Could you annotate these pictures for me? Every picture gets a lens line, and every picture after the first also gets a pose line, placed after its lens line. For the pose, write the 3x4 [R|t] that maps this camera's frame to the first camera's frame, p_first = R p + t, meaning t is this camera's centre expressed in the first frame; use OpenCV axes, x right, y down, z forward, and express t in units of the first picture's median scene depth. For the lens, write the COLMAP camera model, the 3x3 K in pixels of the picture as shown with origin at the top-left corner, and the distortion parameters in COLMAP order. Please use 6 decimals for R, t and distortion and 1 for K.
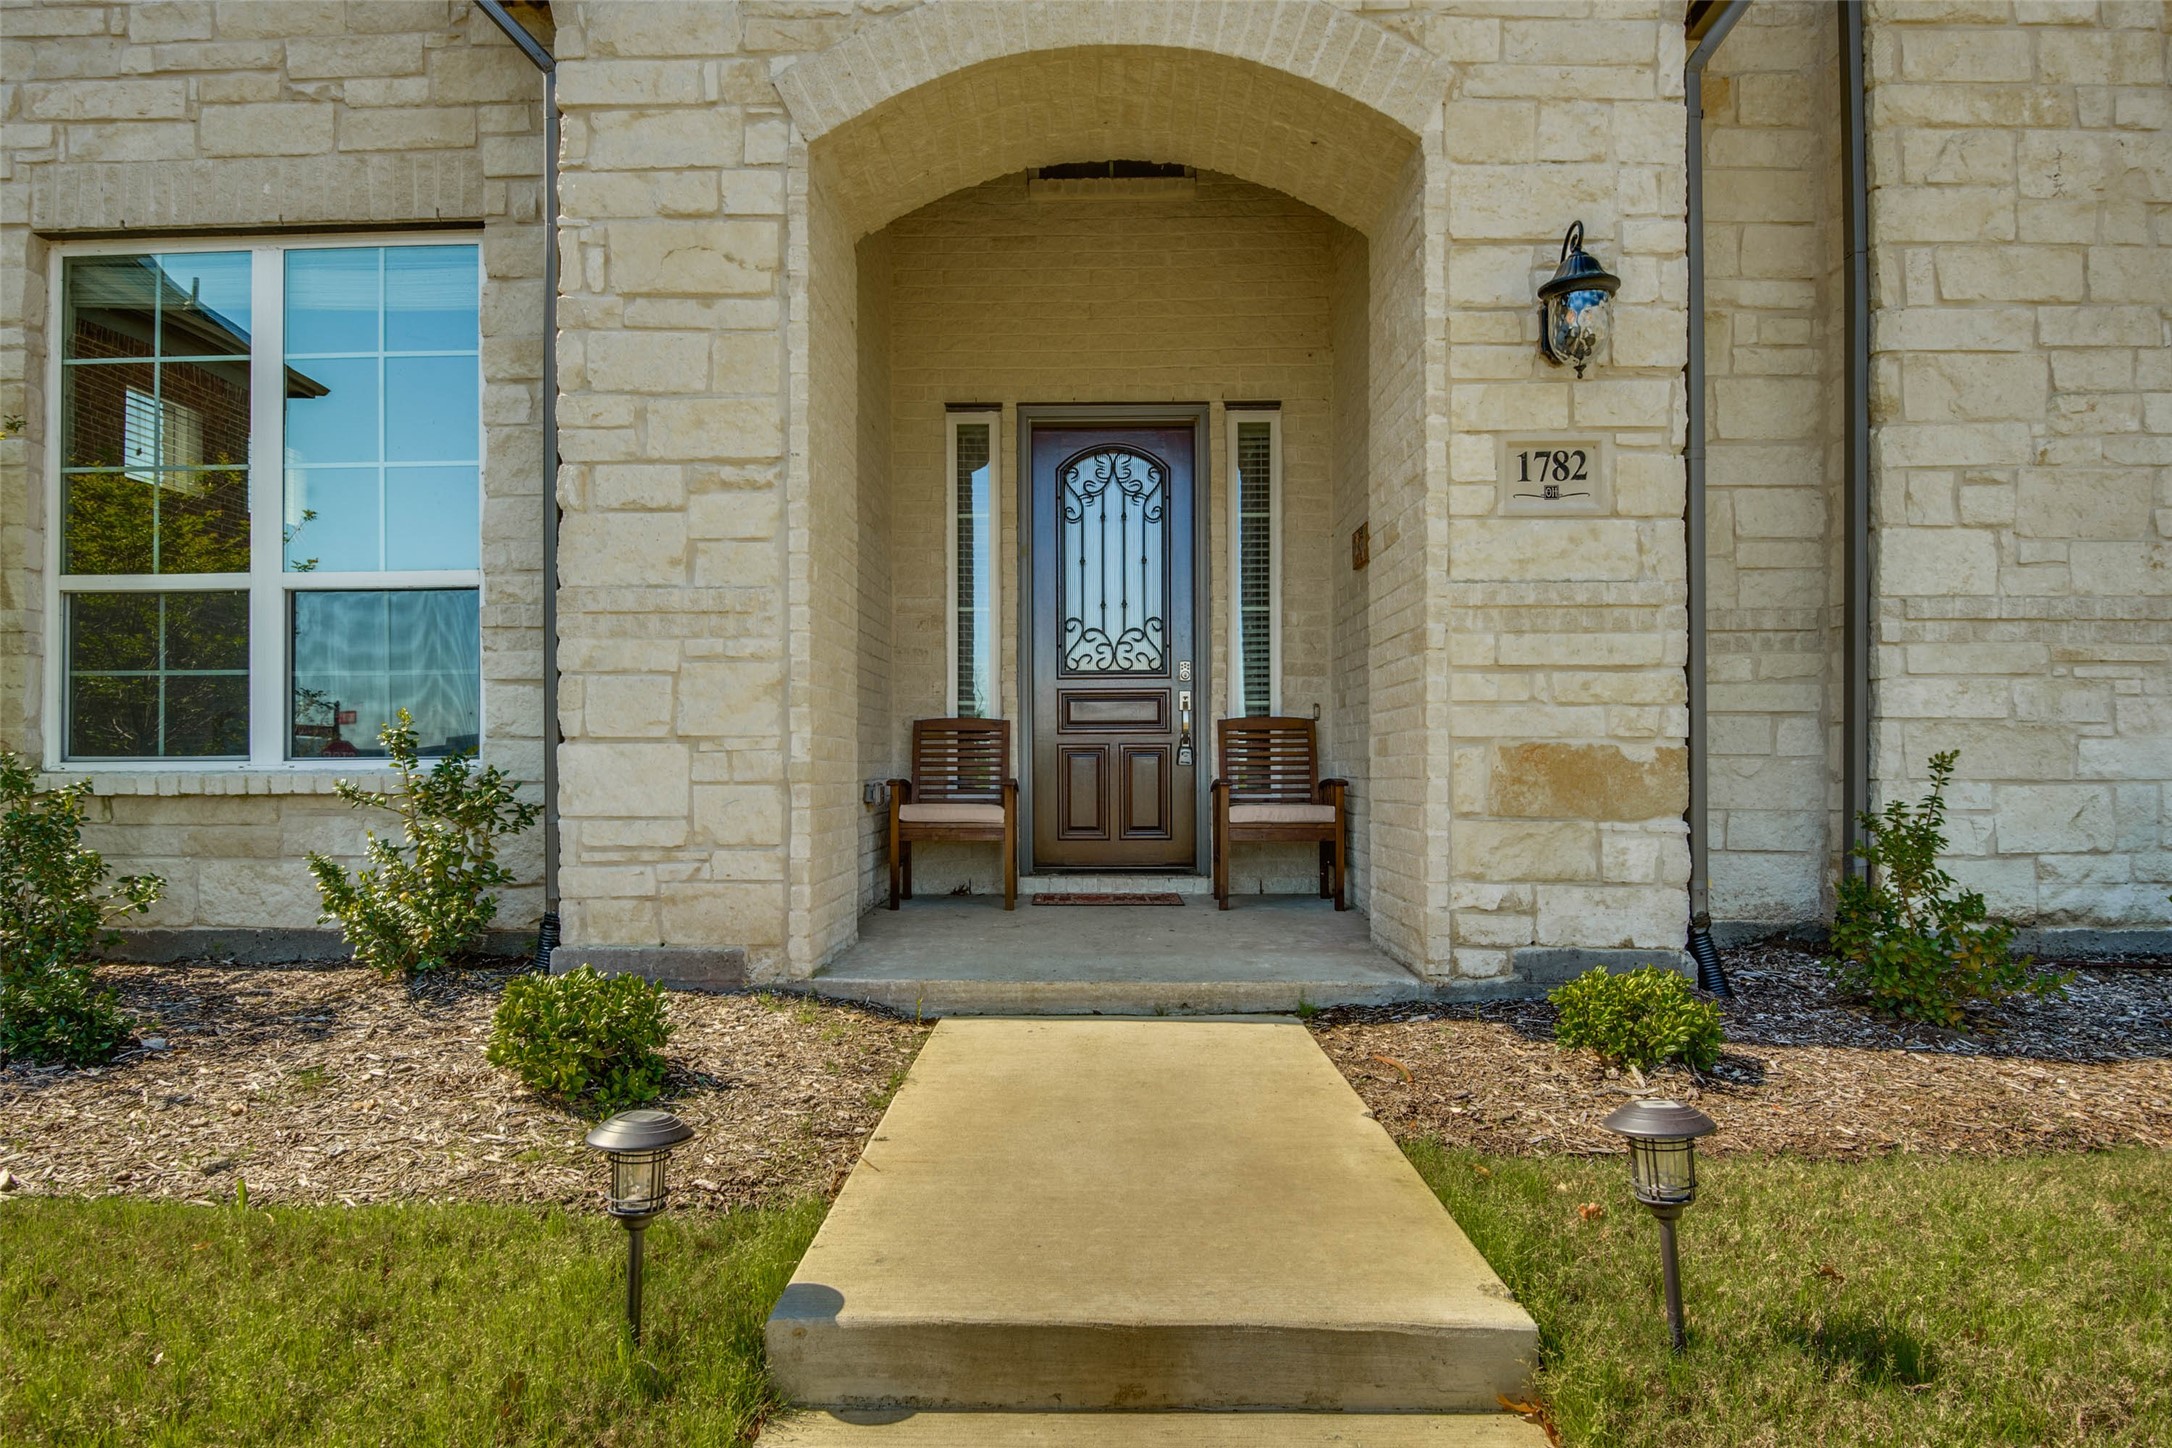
lens RADIAL K [[1241.1, 0, 1087.6], [0, 1241.1, 763.4], [0, 0, 1]] dist [-0.015447, -0.005497]
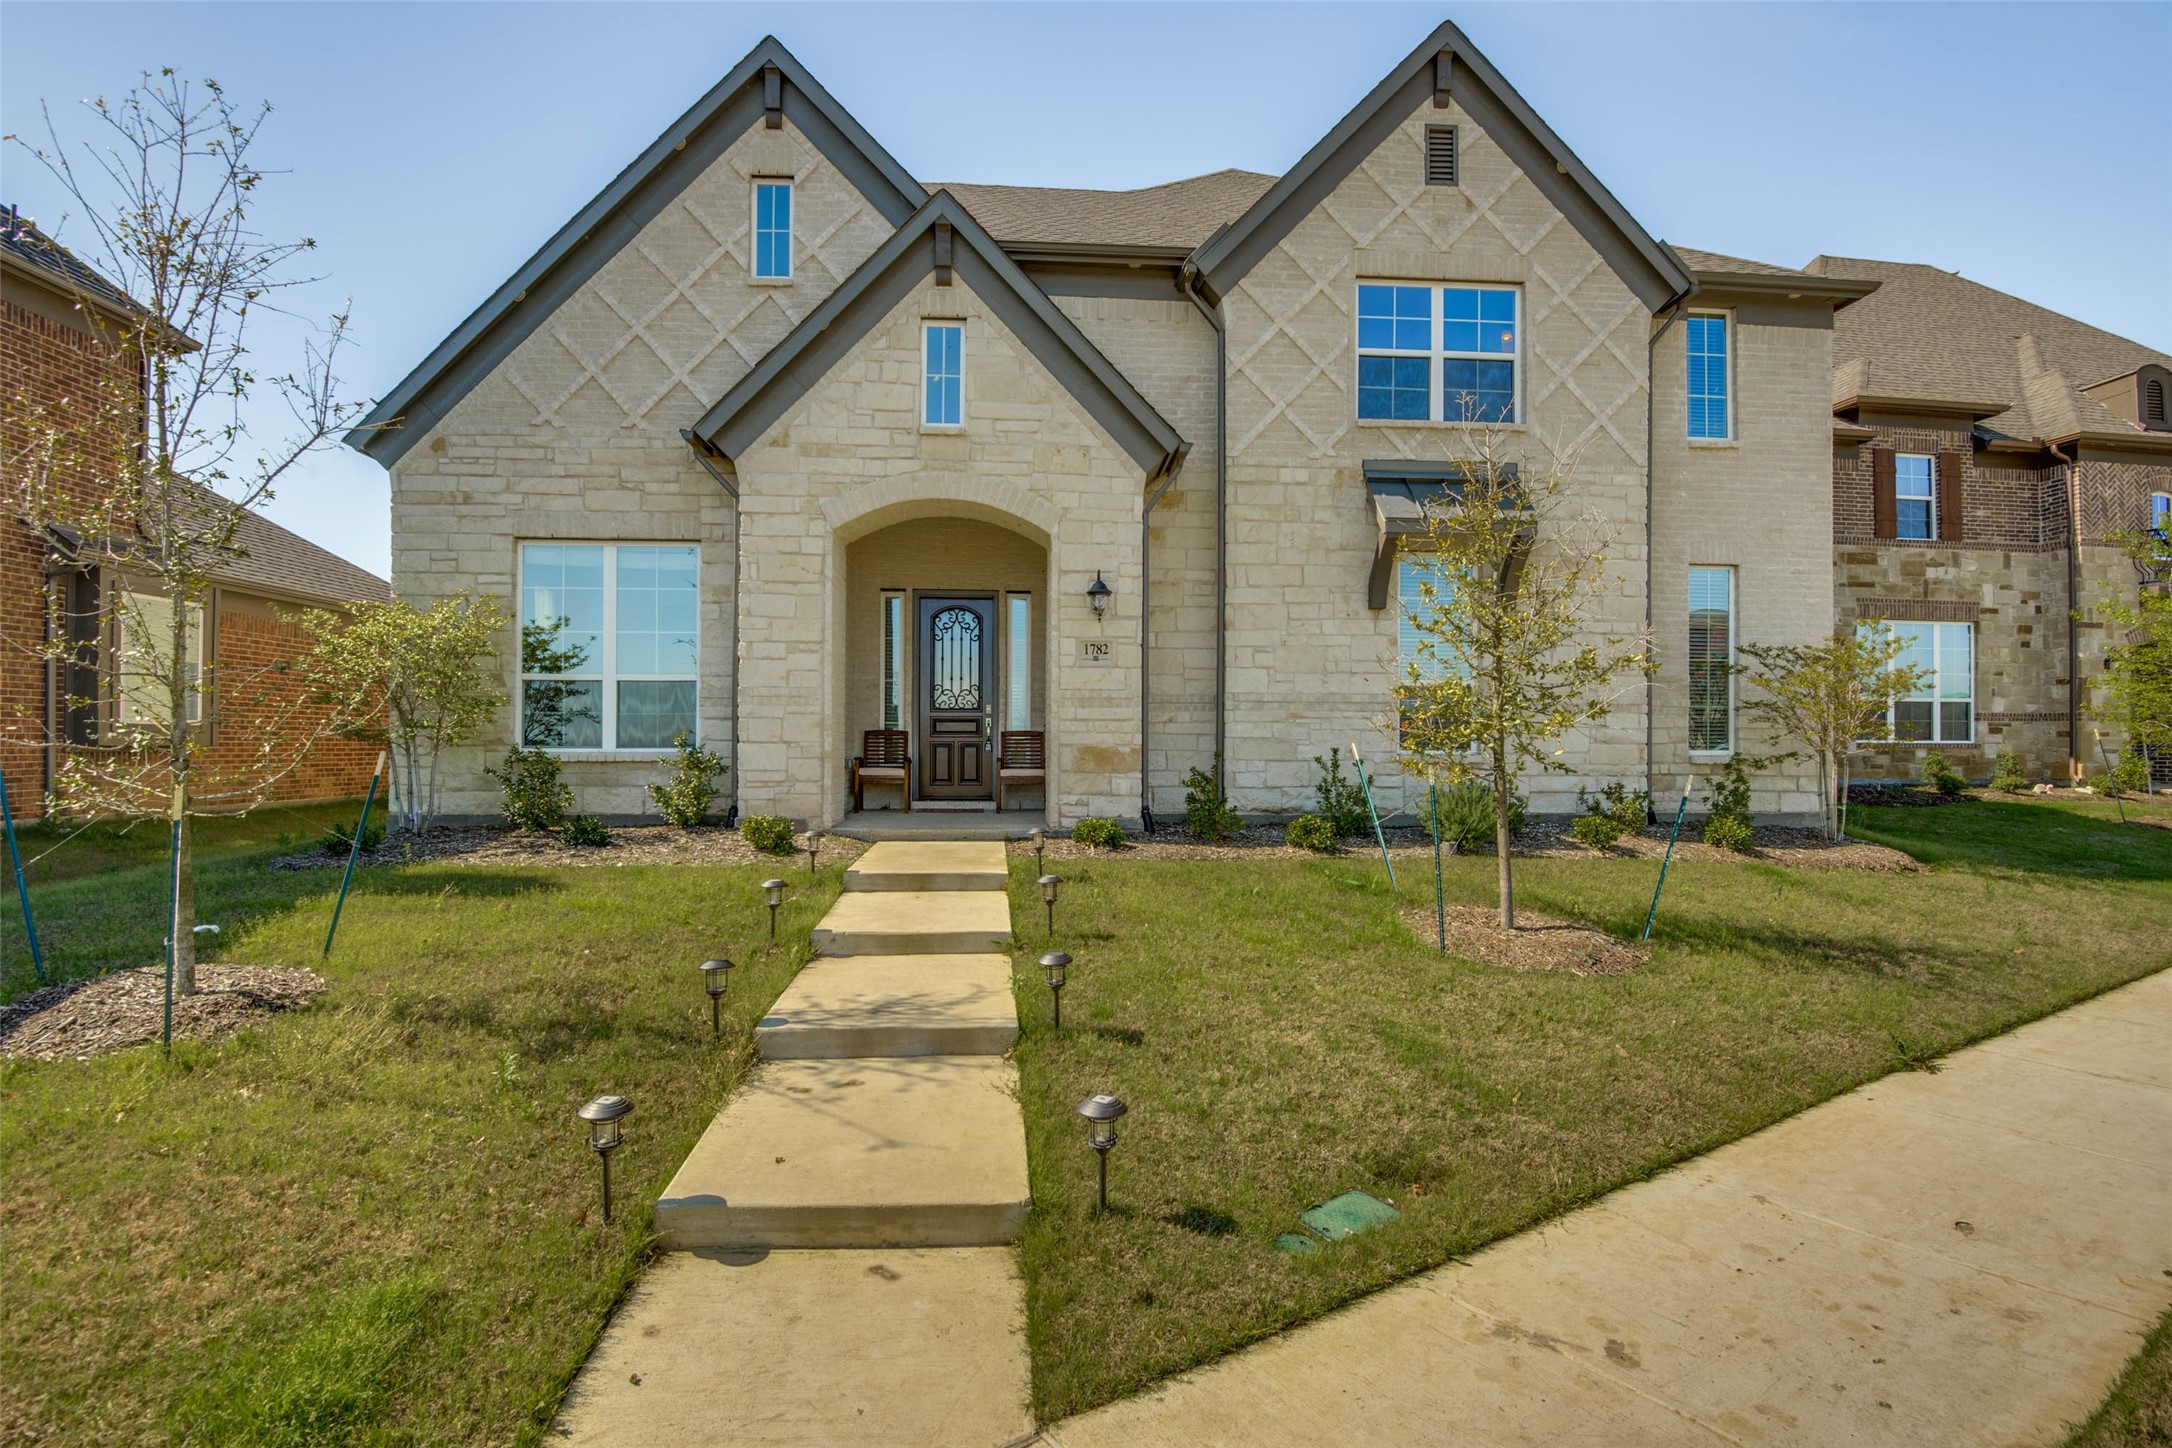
lens RADIAL K [[996.8, 0, 1075.7], [0, 996.8, 740.5], [0, 0, 1]] dist [-0.018289, -0.006511]
pose [[0.996099, 0.007603, 0.087919, 0.121012], [-0.007173, 0.999961, -0.005214, -0.015979], [-0.087955, 0.004563, 0.996114, -1.228381]]
